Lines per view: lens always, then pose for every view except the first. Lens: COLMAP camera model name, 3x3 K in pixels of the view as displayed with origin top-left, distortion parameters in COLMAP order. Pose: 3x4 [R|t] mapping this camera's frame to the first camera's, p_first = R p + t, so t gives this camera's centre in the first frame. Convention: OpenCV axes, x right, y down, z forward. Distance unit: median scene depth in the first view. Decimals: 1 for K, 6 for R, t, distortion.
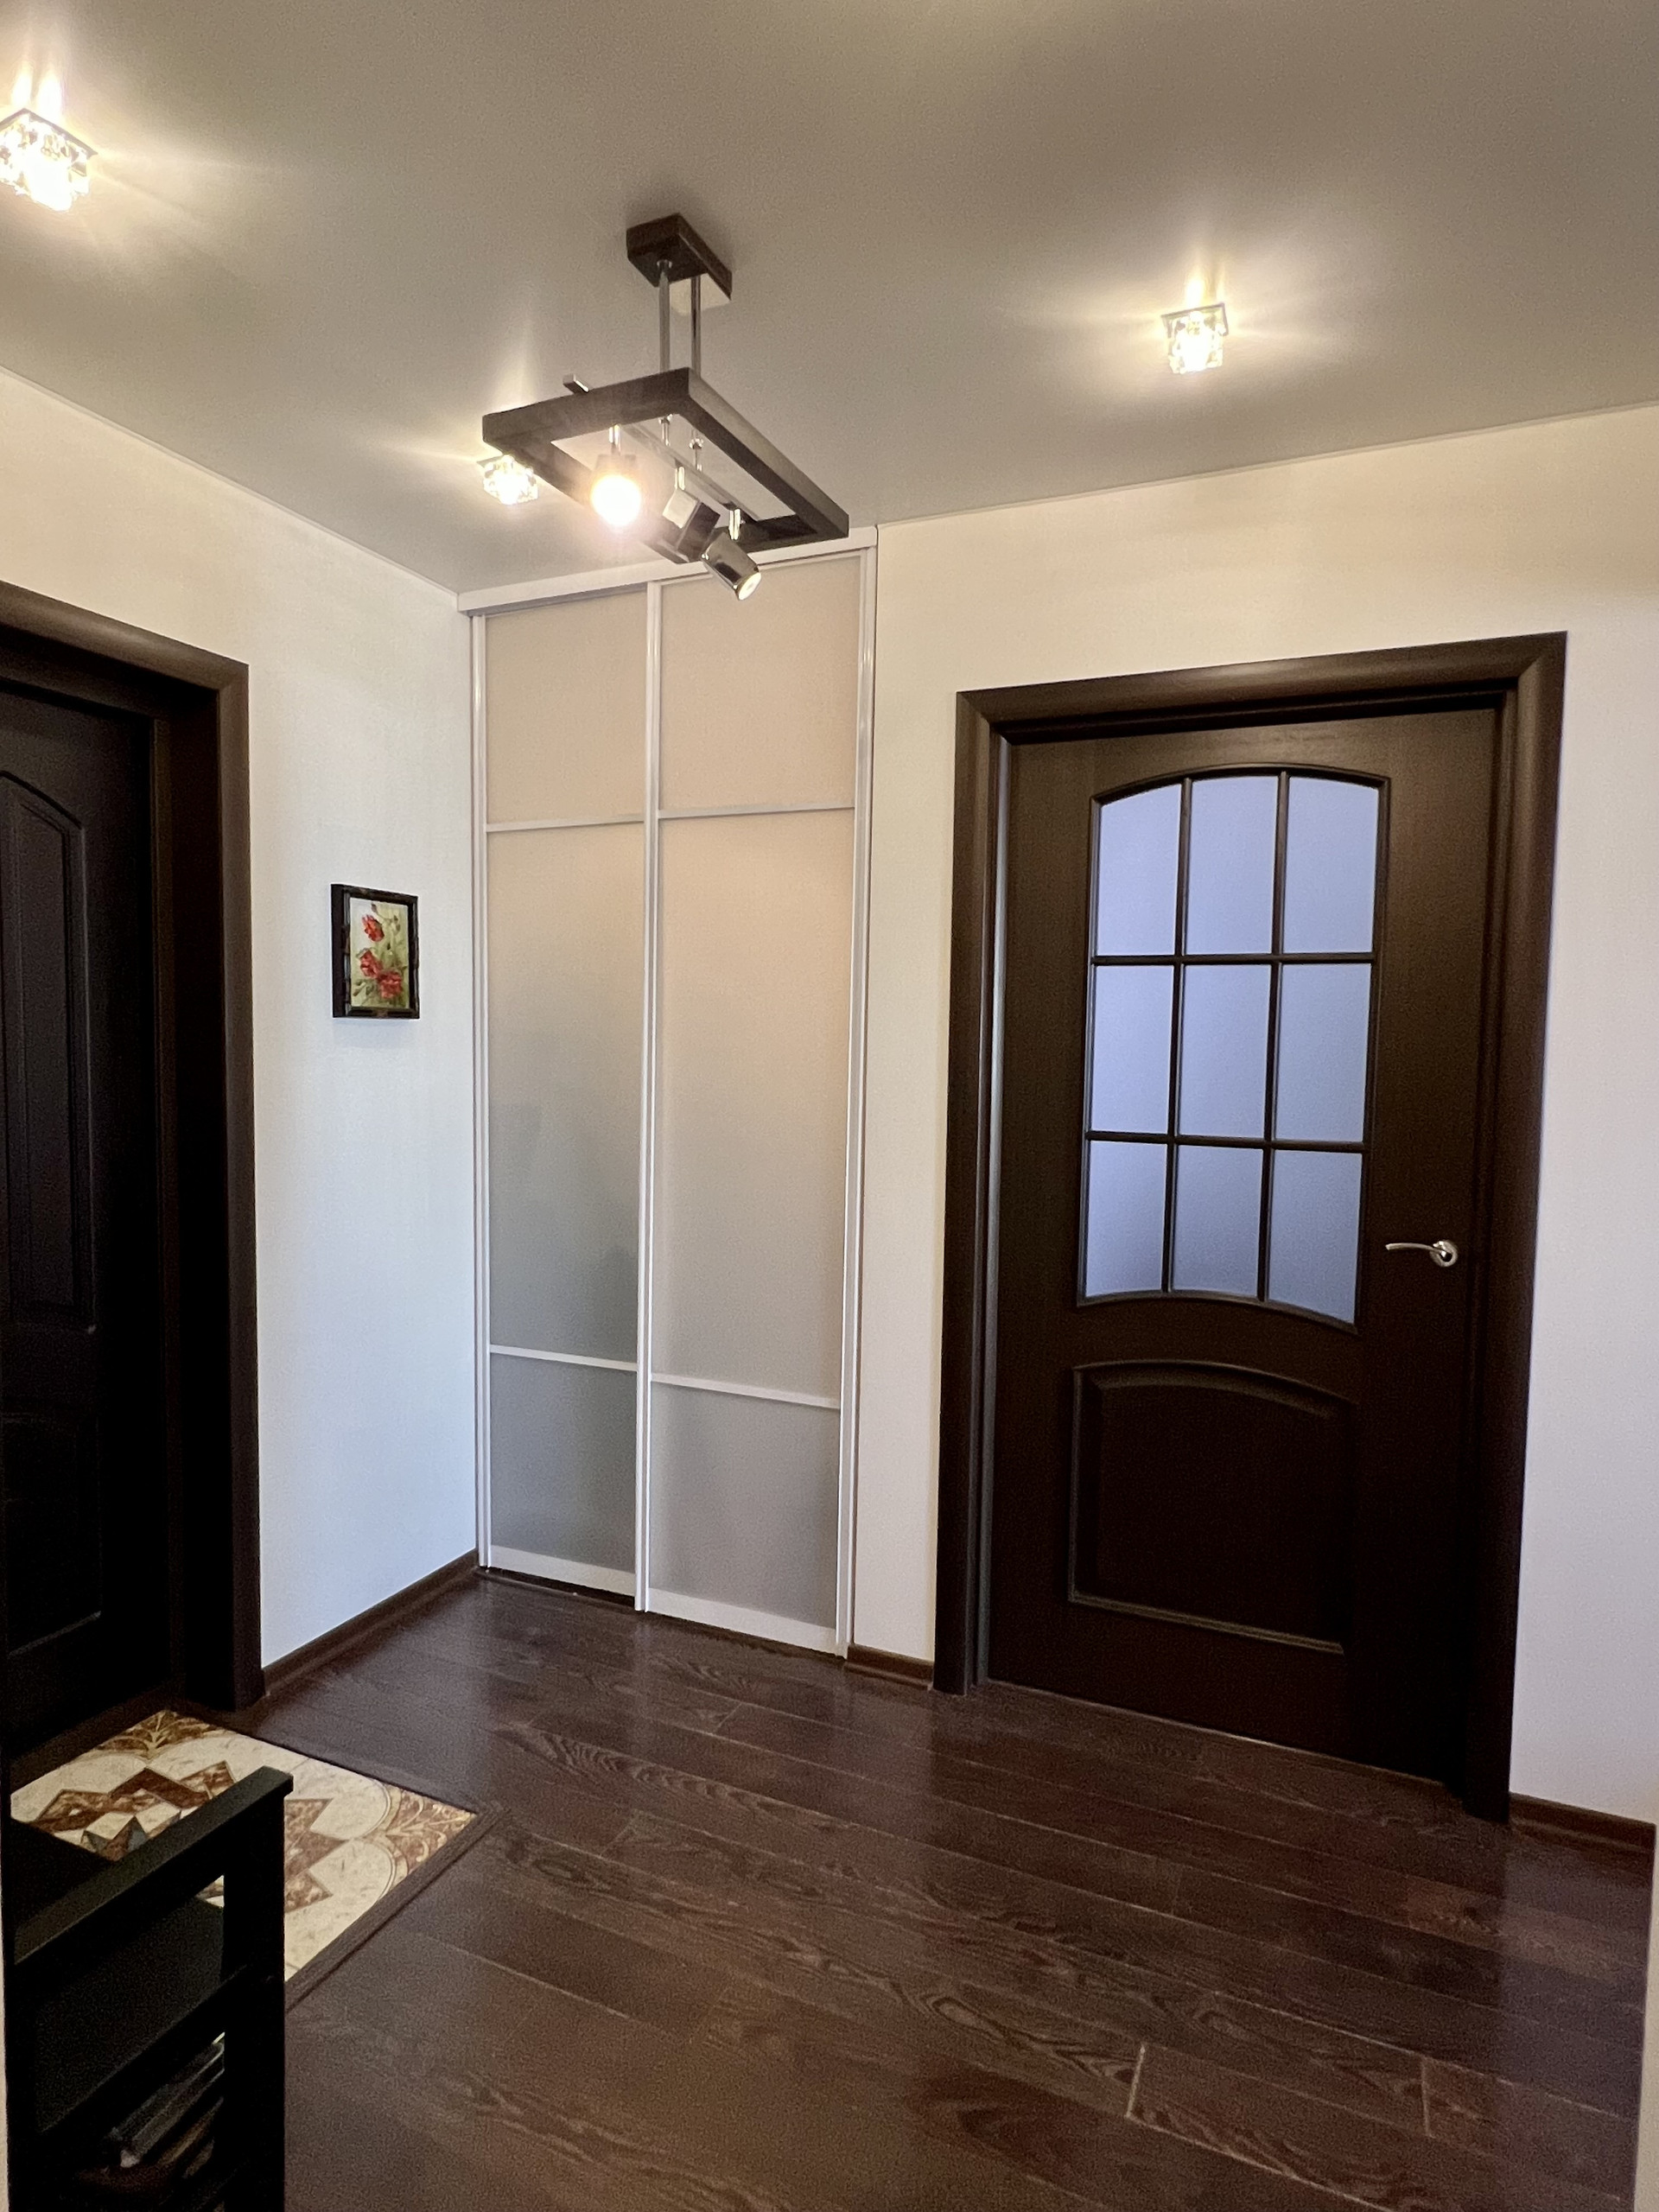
lens RADIAL K [[1213.7, 0, 826.9], [0, 1213.7, 1101.9], [0, 0, 1]] dist [-0.024128, 0.000178]
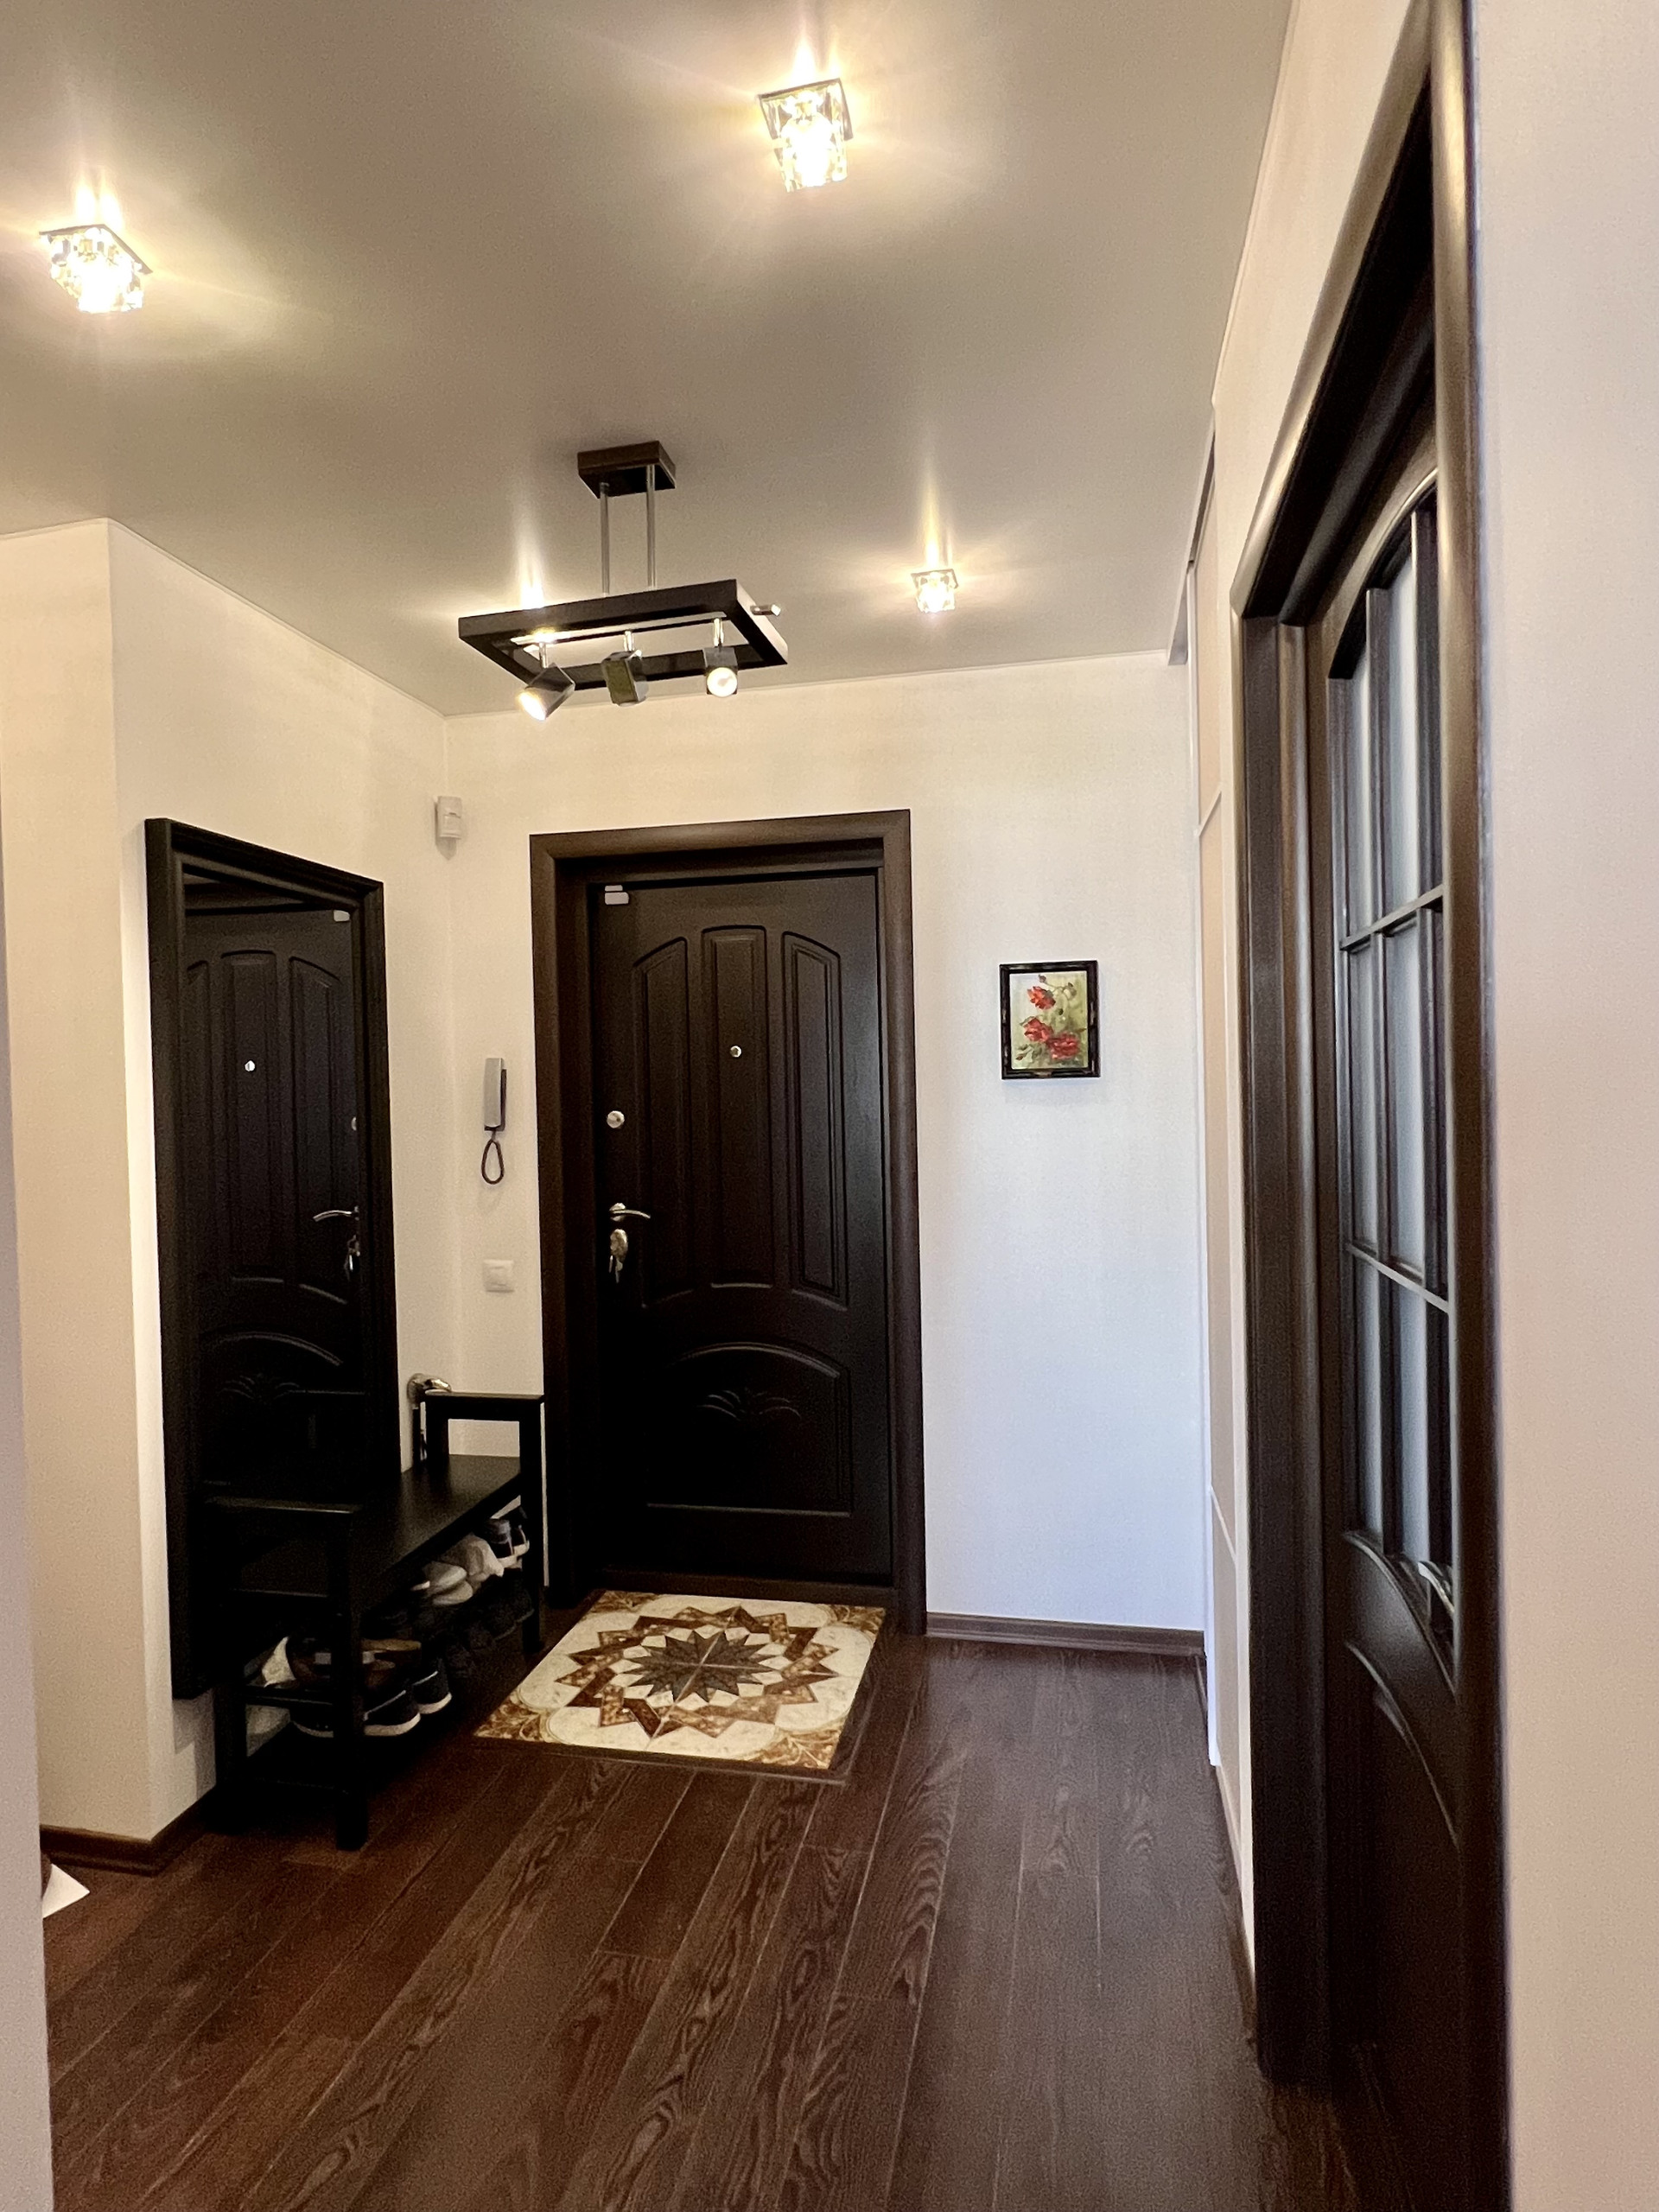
lens RADIAL K [[1213.7, 0, 819.7], [0, 1213.7, 1106.6], [0, 0, 1]] dist [-0.024128, 0.000178]
pose [[0.199031, -0.009183, -0.979950, 0.668401], [-0.031447, 0.999381, -0.015752, -0.019852], [0.979488, 0.033952, 0.198619, 0.581631]]
